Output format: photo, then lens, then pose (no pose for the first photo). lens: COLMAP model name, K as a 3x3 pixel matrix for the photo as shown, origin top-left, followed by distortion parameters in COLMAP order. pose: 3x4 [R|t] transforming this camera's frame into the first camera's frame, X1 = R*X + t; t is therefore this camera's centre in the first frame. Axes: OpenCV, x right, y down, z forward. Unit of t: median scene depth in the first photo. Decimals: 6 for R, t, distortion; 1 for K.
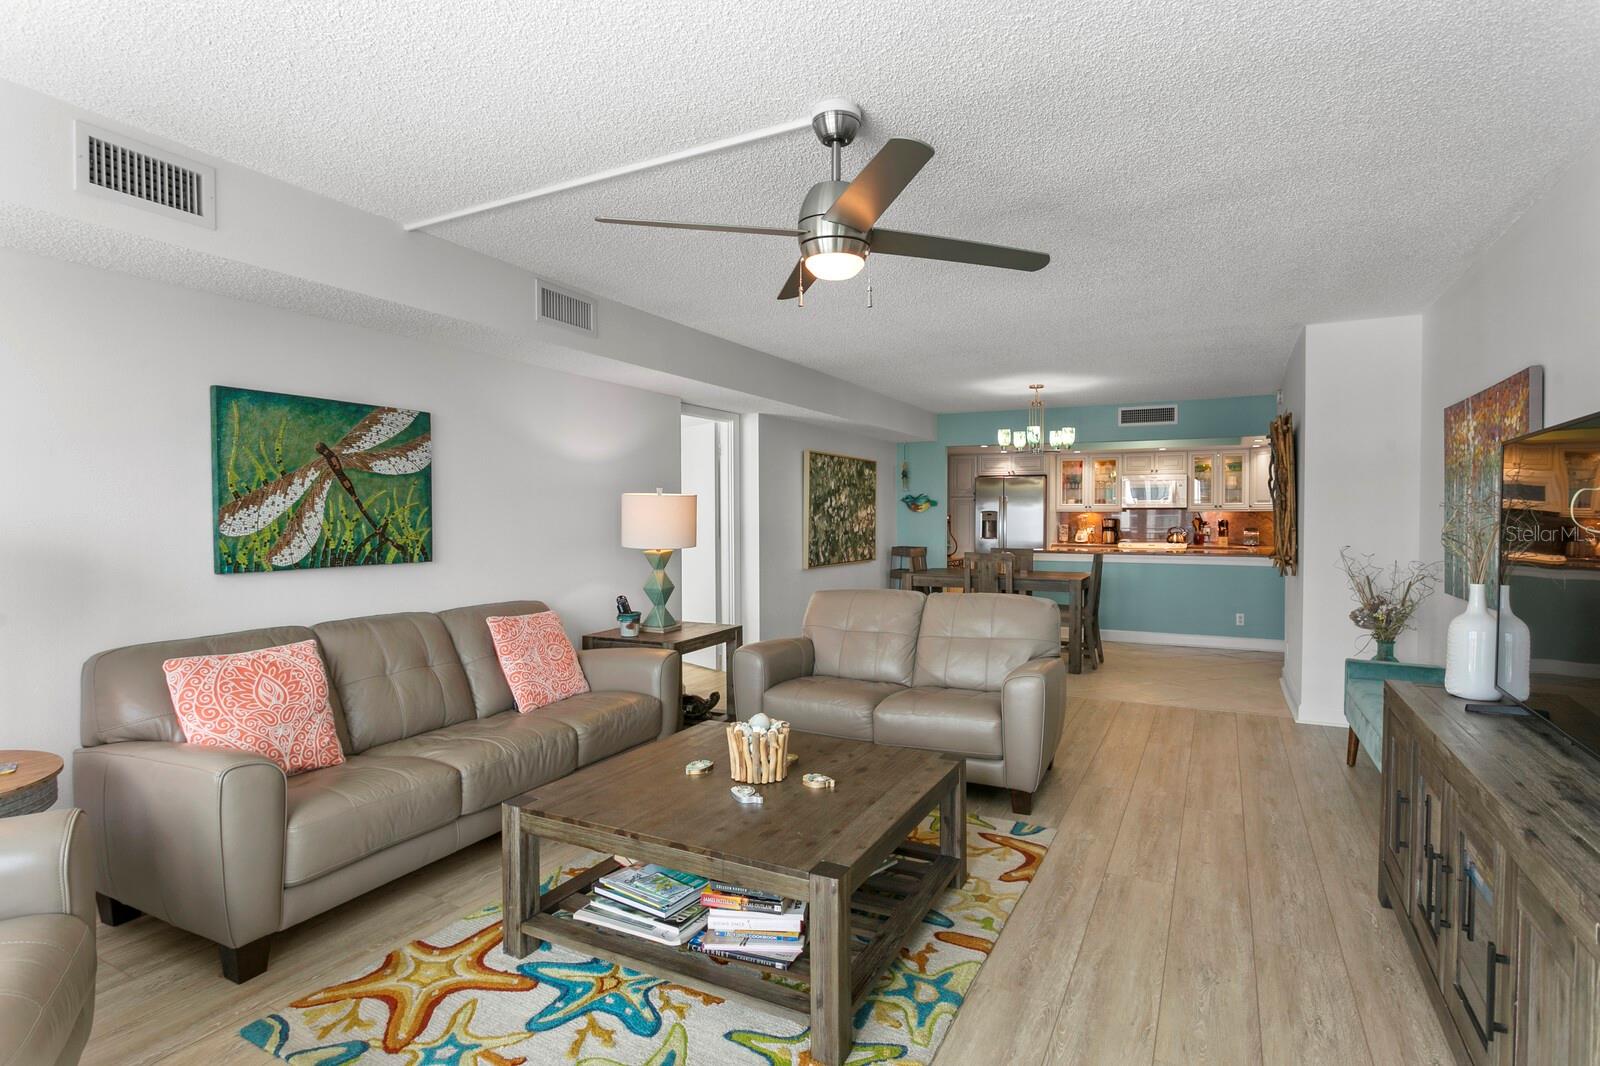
lens RADIAL K [[807.7, 0, 800.2], [0, 807.7, 529.3], [0, 0, 1]] dist [-0.022150, 0.009677]
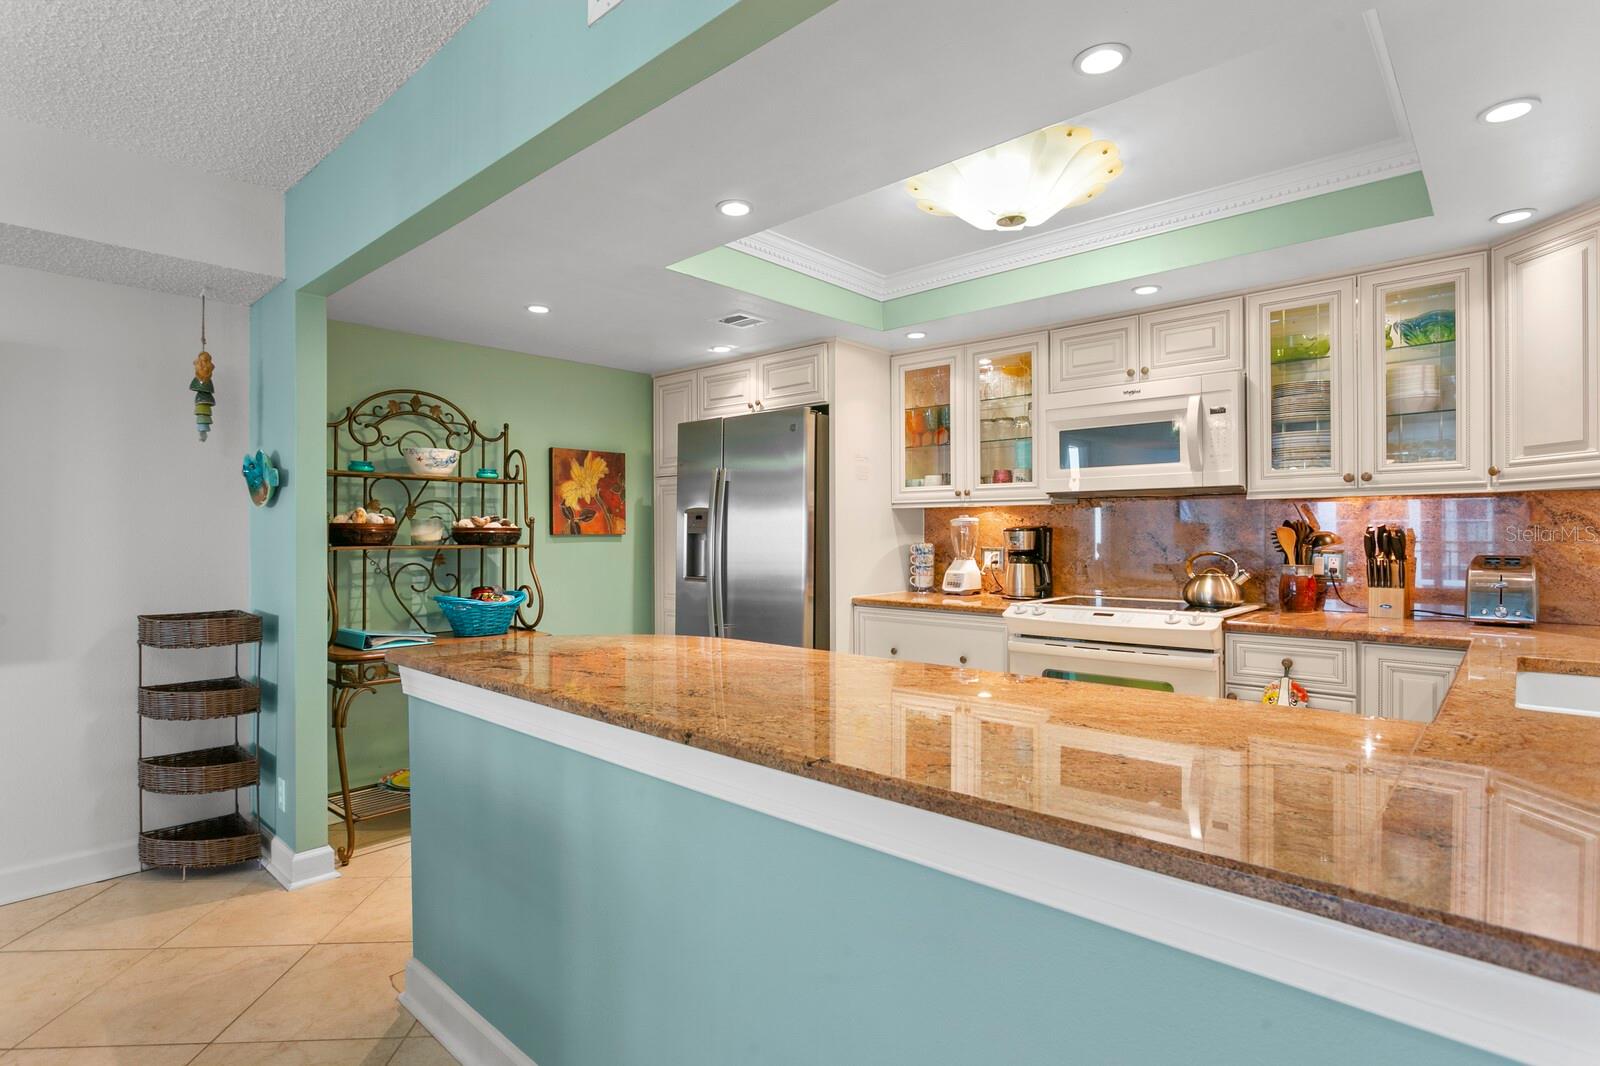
lens RADIAL K [[807.7, 0, 800.2], [0, 807.7, 529.3], [0, 0, 1]] dist [-0.022150, 0.009677]
pose [[0.966230, -0.004127, -0.257647, 0.396590], [-0.001041, 0.999801, -0.019919, -0.005402], [0.257678, 0.019515, 0.966034, 0.670801]]
